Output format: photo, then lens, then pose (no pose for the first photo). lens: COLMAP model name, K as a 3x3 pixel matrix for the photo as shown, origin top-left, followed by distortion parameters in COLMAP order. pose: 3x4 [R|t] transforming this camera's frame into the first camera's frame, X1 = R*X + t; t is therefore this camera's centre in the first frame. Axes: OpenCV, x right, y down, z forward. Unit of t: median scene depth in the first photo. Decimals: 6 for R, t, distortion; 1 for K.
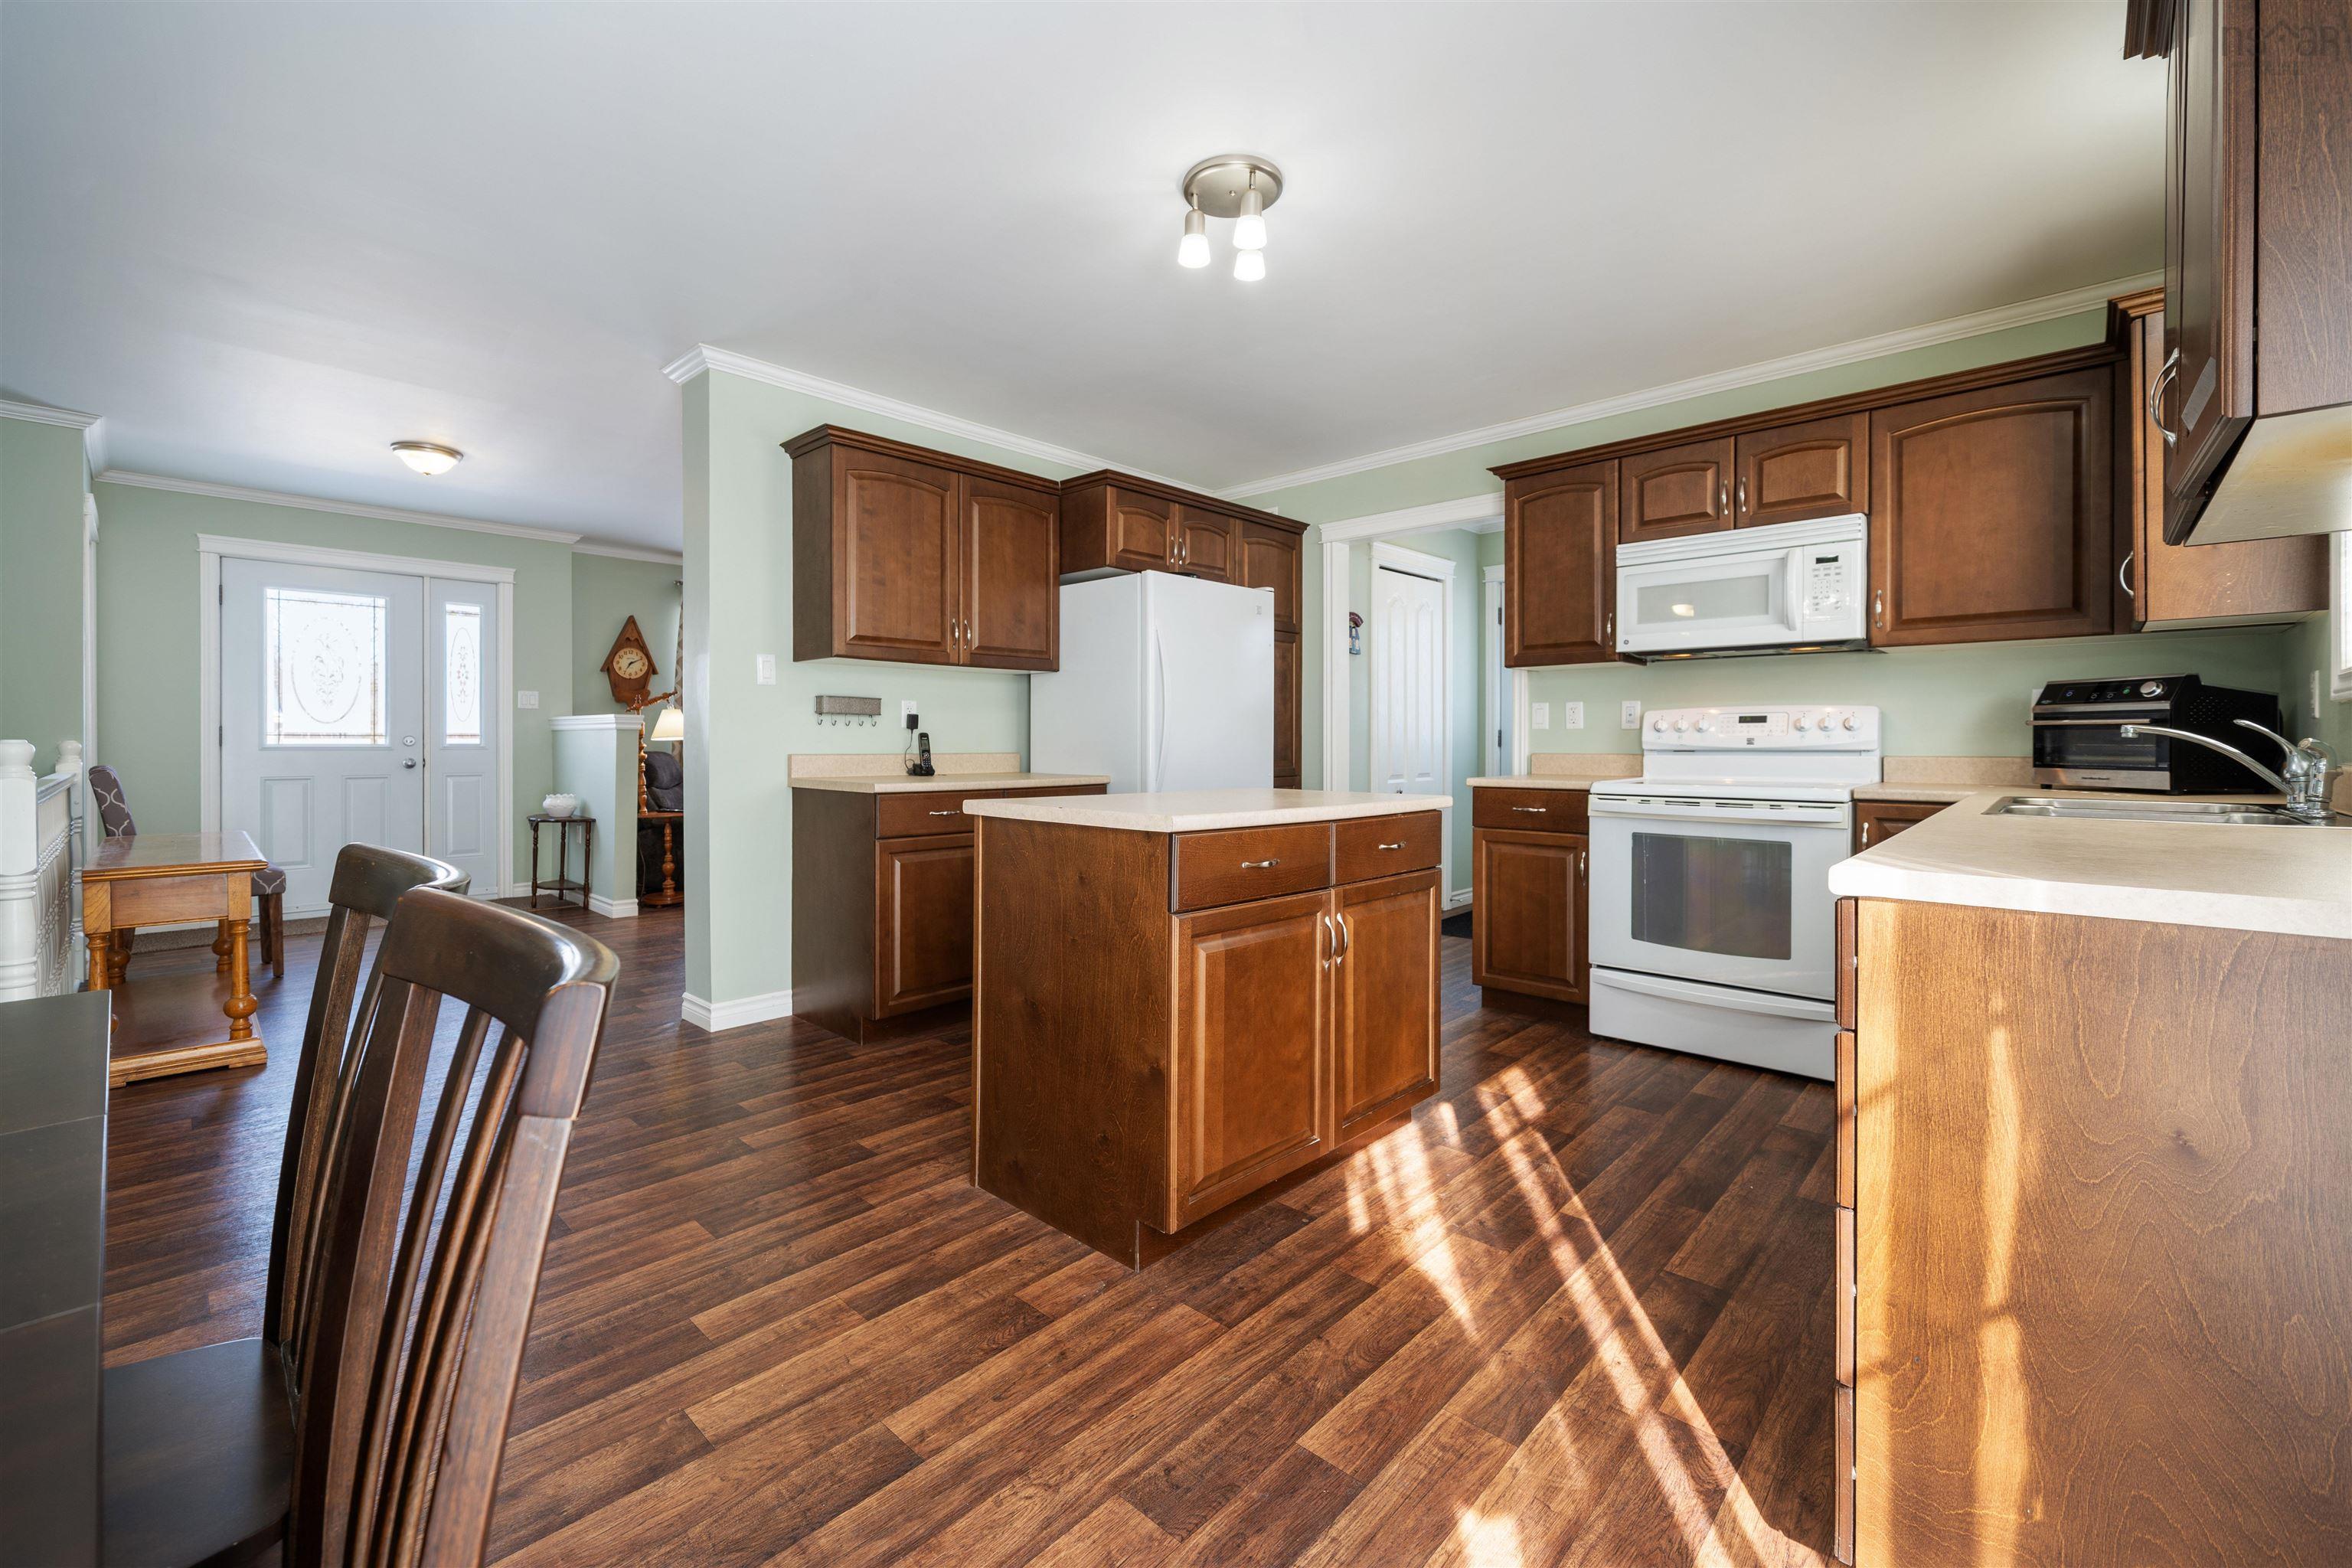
lens RADIAL K [[971.1, 0, 1171.6], [0, 971.1, 743.7], [0, 0, 1]] dist [-0.001831, -0.000208]
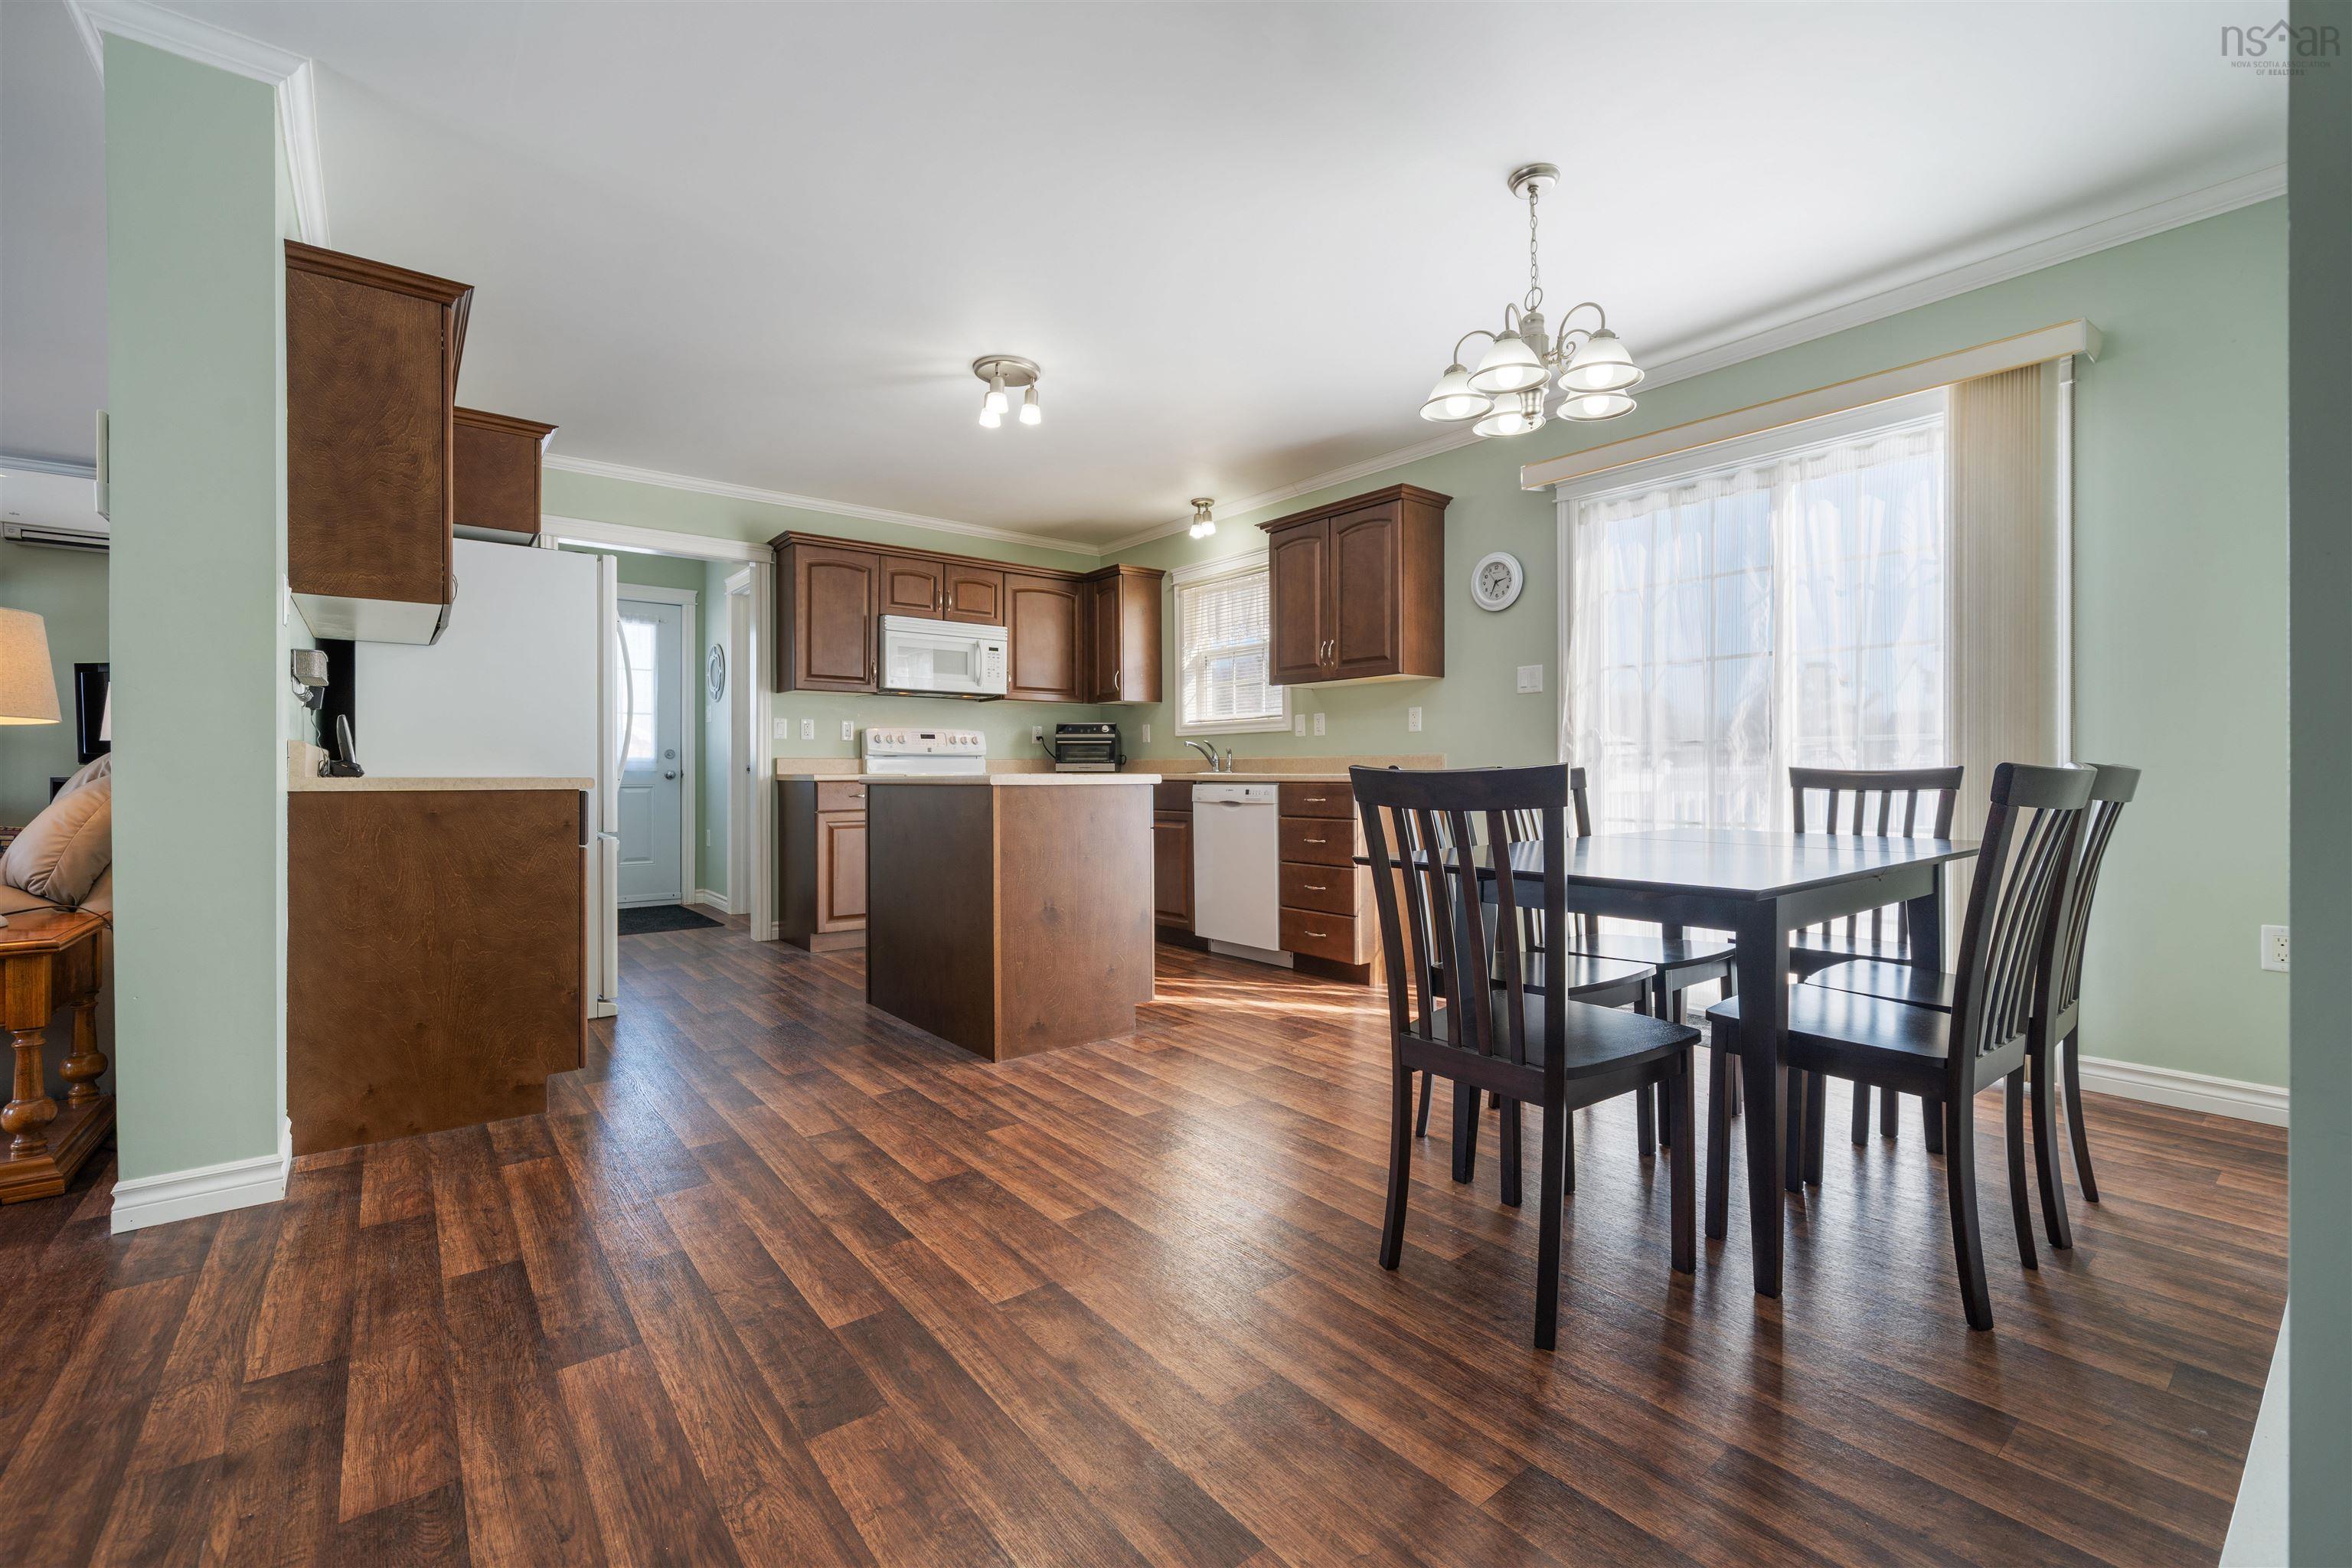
lens RADIAL K [[987.9, 0, 1170.1], [0, 987.9, 773.5], [0, 0, 1]] dist [0.000094, -0.000180]
pose [[0.145810, -0.003099, 0.989308, -0.950004], [0.003163, 0.999991, 0.002667, 0.033096], [-0.989308, 0.002741, 0.145818, 0.351525]]
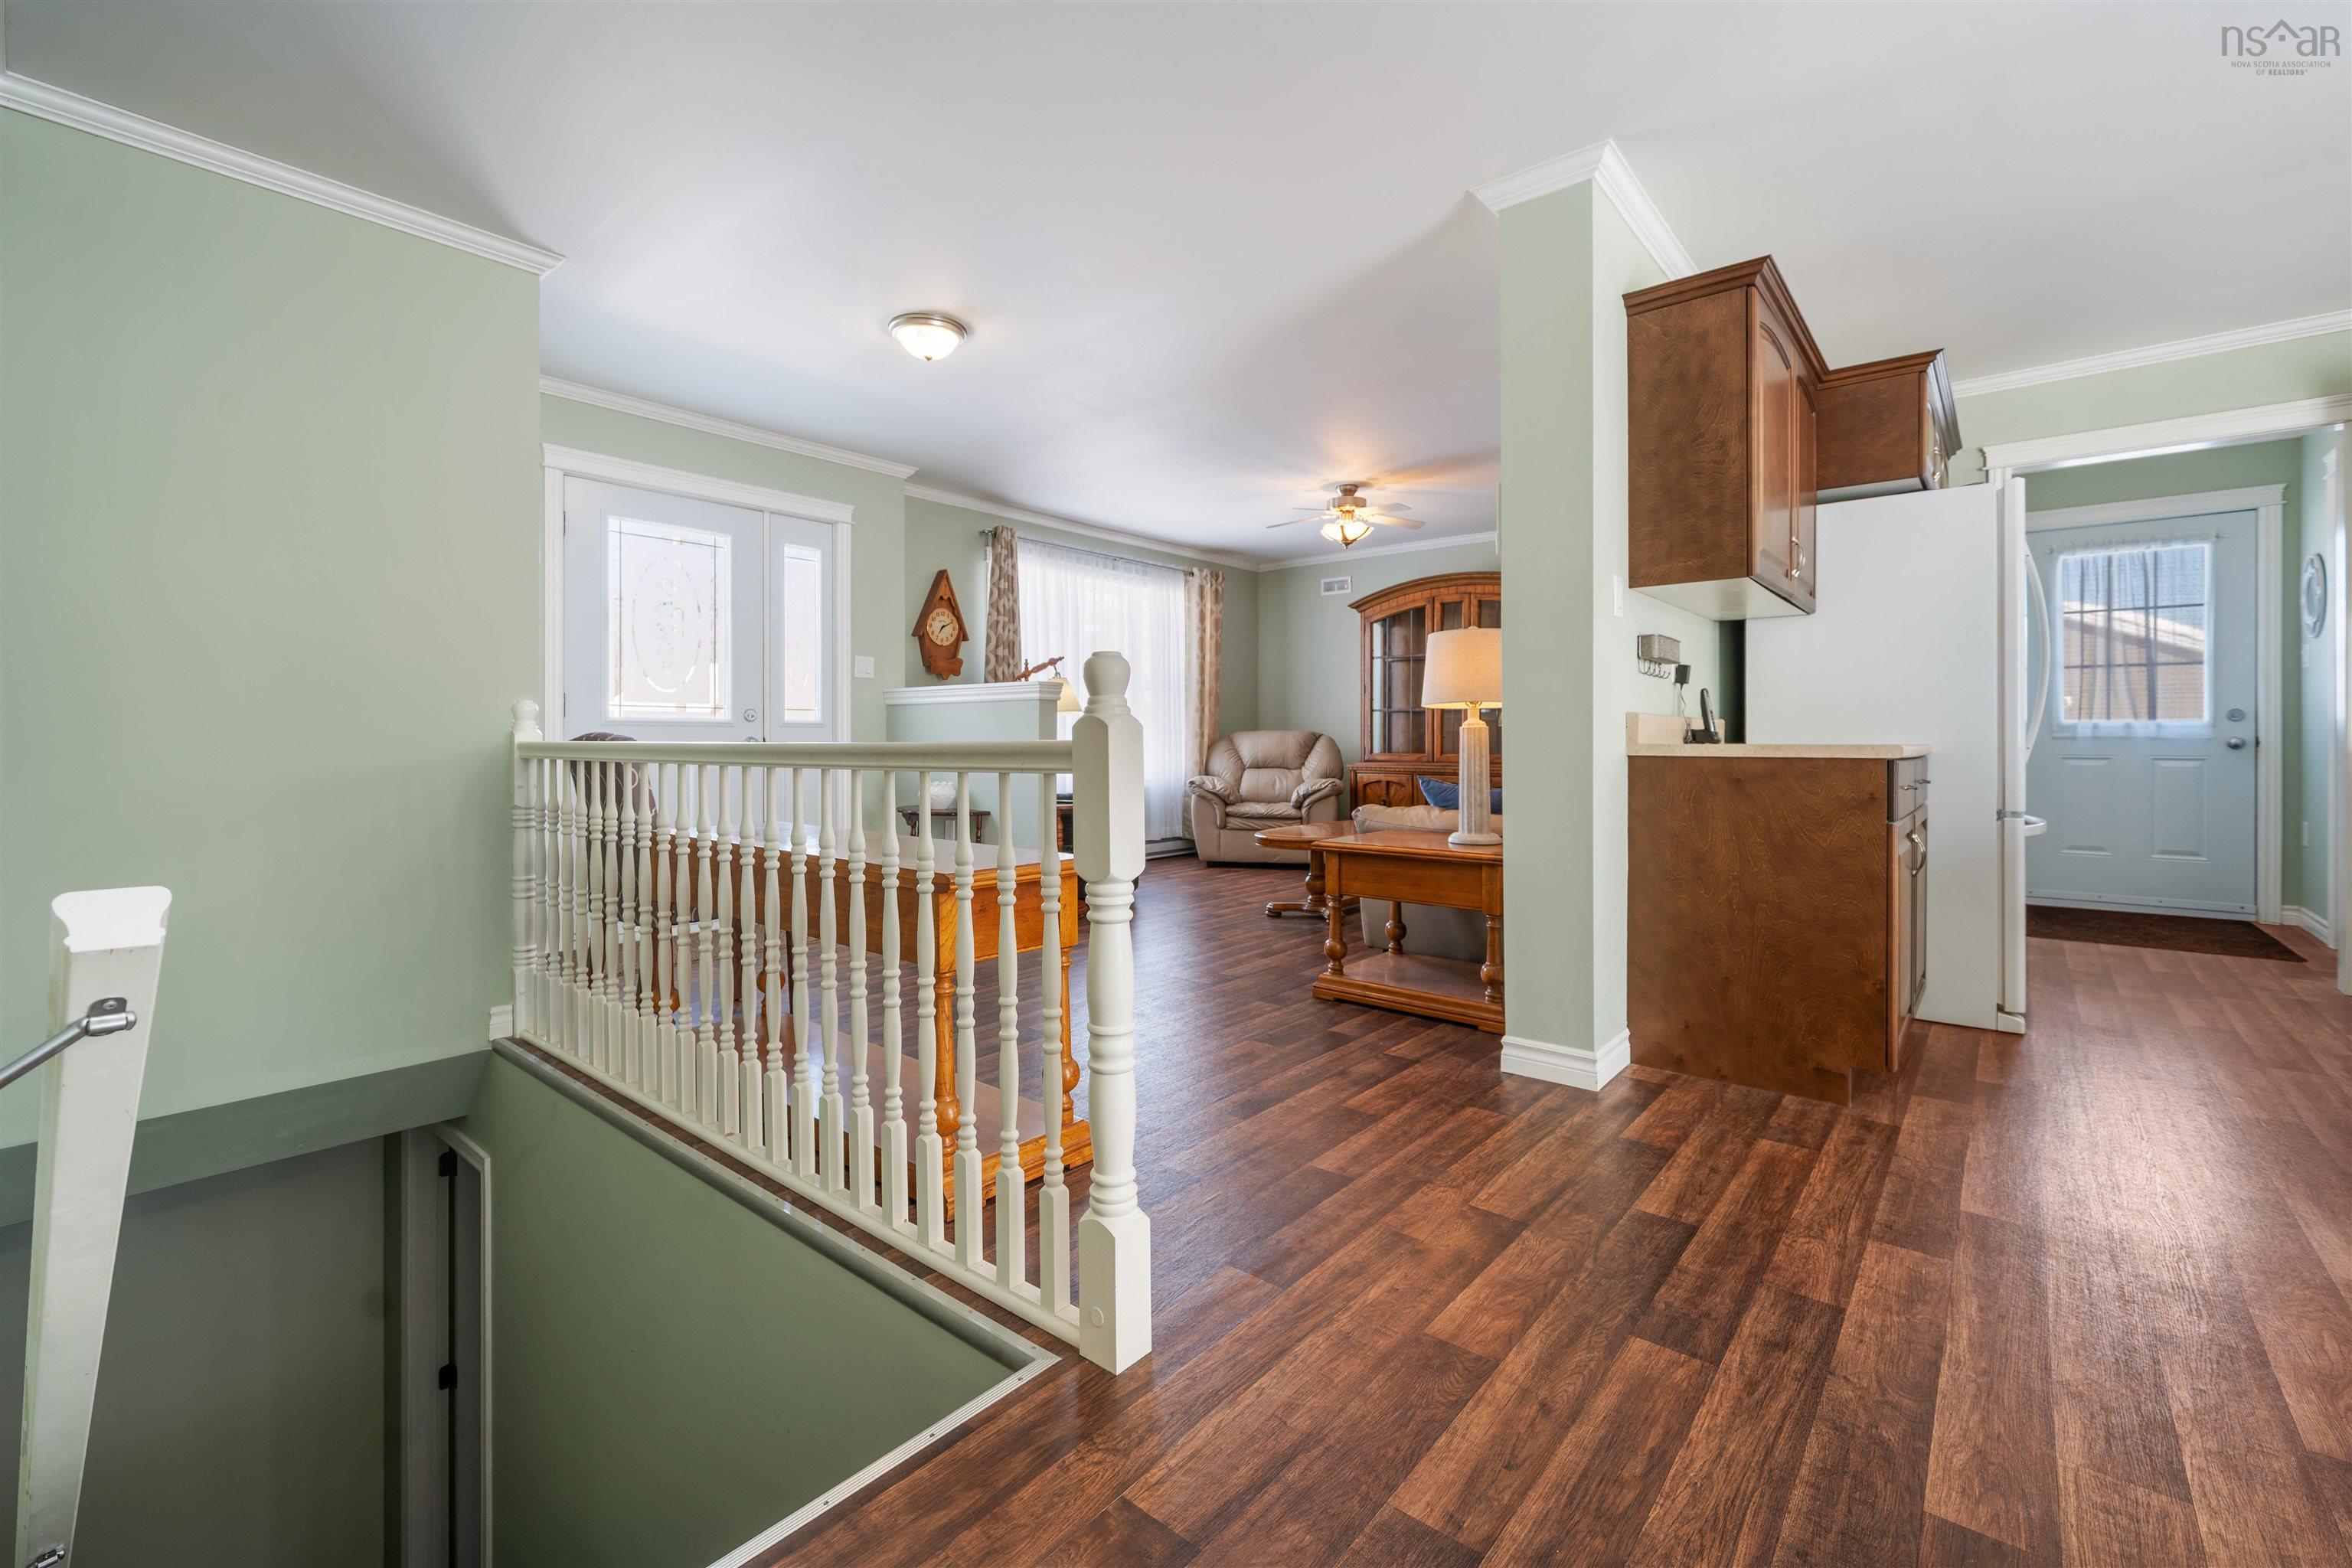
lens RADIAL K [[999.8, 0, 1175.1], [0, 999.8, 741.4], [0, 0, 1]] dist [-0.000235, -0.000357]
pose [[0.998382, -0.002116, 0.056832, -0.792696], [0.002243, 0.999995, -0.002173, 0.034584], [-0.056827, 0.002297, 0.998381, 0.257705]]
